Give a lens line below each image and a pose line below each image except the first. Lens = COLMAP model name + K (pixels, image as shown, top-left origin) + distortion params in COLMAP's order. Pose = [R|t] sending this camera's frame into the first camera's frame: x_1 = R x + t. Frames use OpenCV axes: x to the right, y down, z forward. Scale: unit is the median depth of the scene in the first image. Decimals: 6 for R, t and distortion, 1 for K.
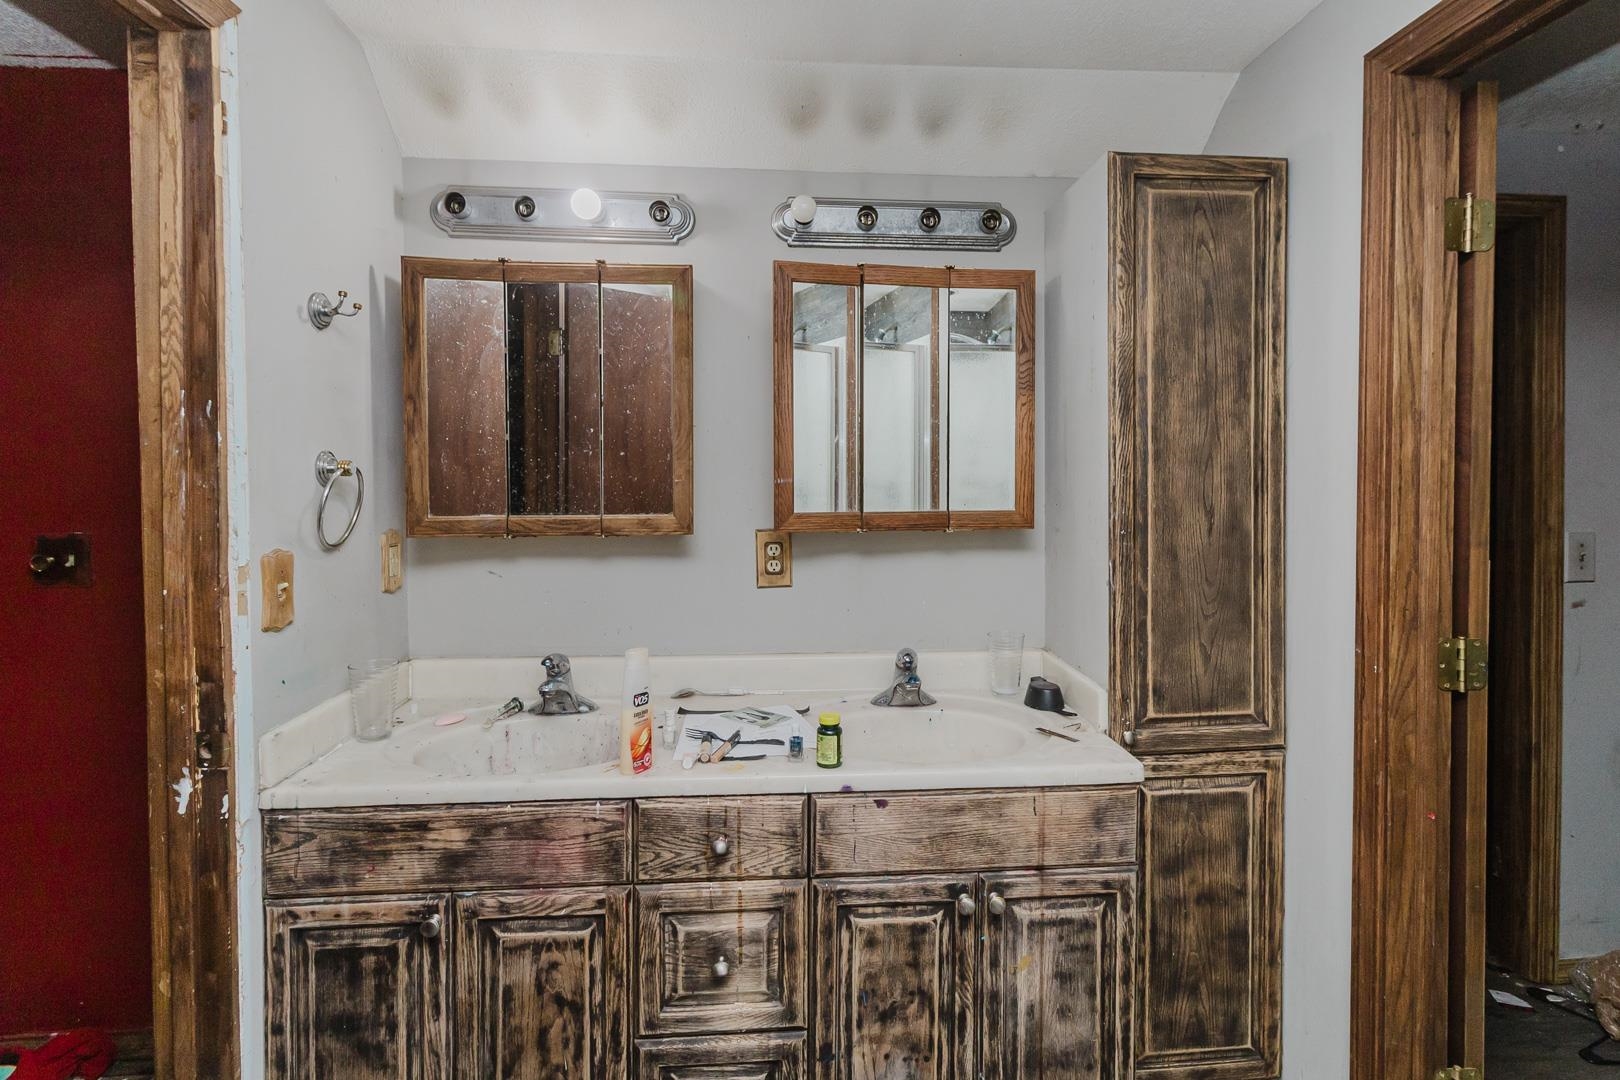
lens RADIAL K [[746.5, 0, 798.7], [0, 746.5, 493.9], [0, 0, 1]] dist [-0.002939, 0.000278]
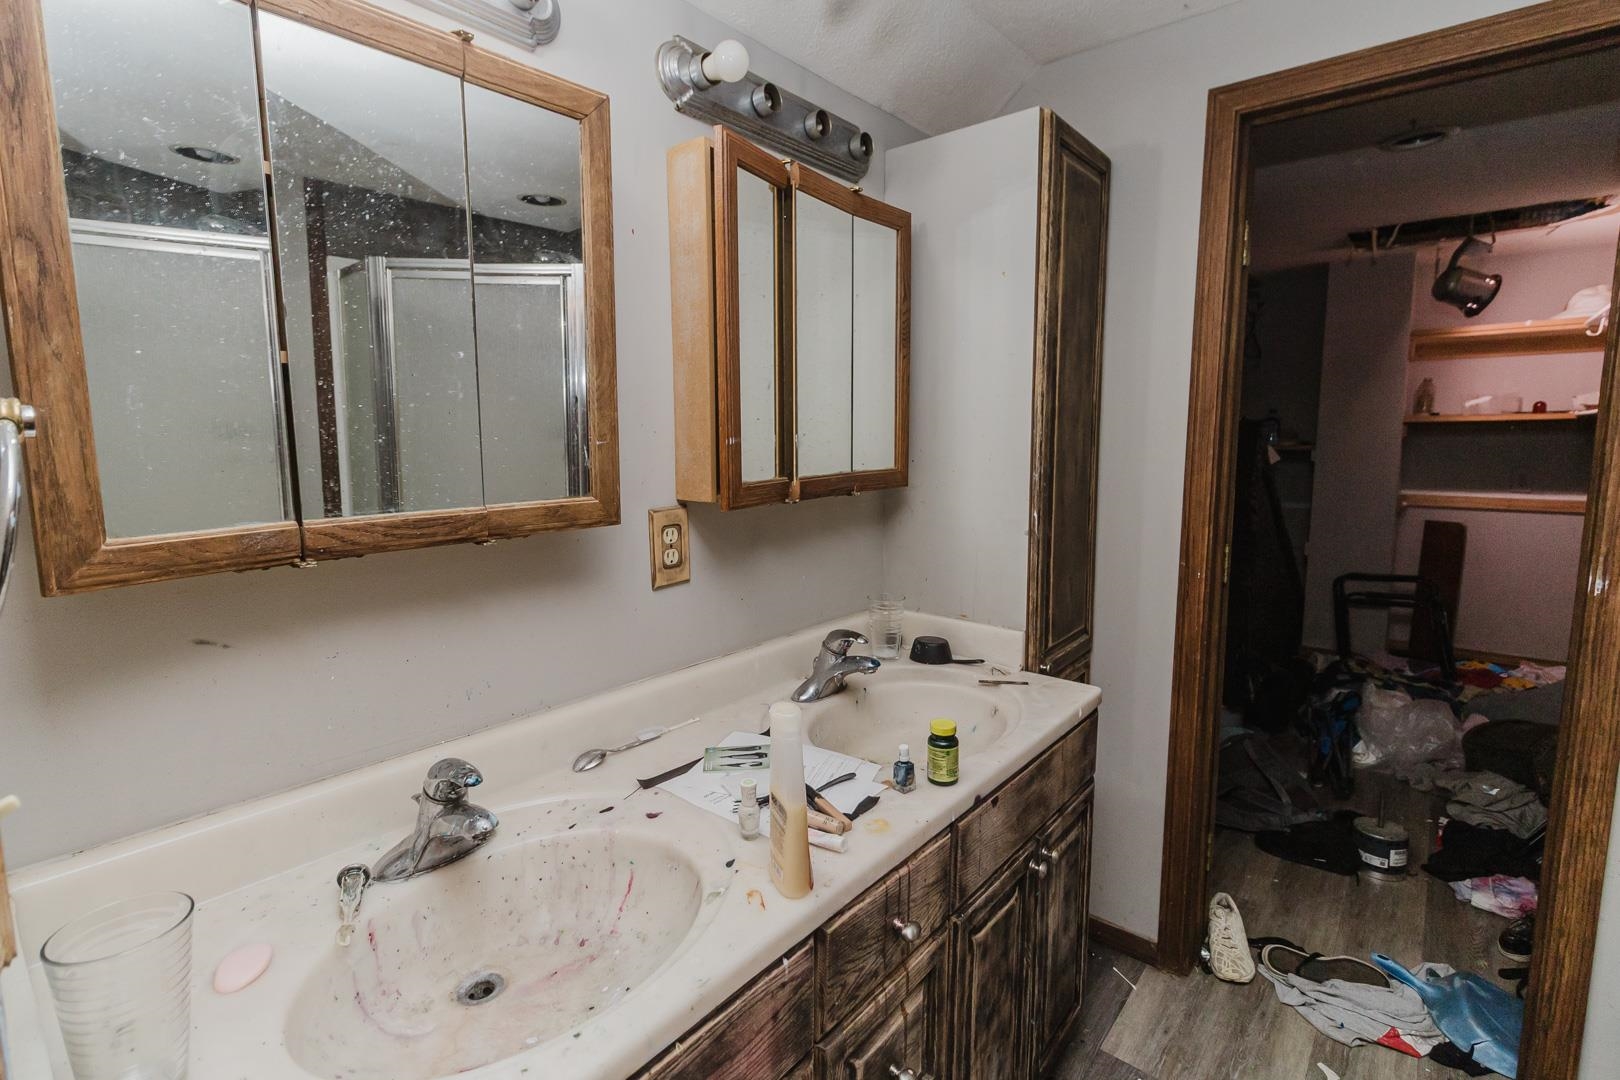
lens RADIAL K [[746.5, 0, 808.5], [0, 746.5, 522.3], [0, 0, 1]] dist [-0.002939, 0.000278]
pose [[0.707946, -0.090318, 0.700468, -0.558858], [0.022225, 0.994147, 0.105722, -0.015473], [-0.705917, -0.059278, 0.705810, 0.474202]]
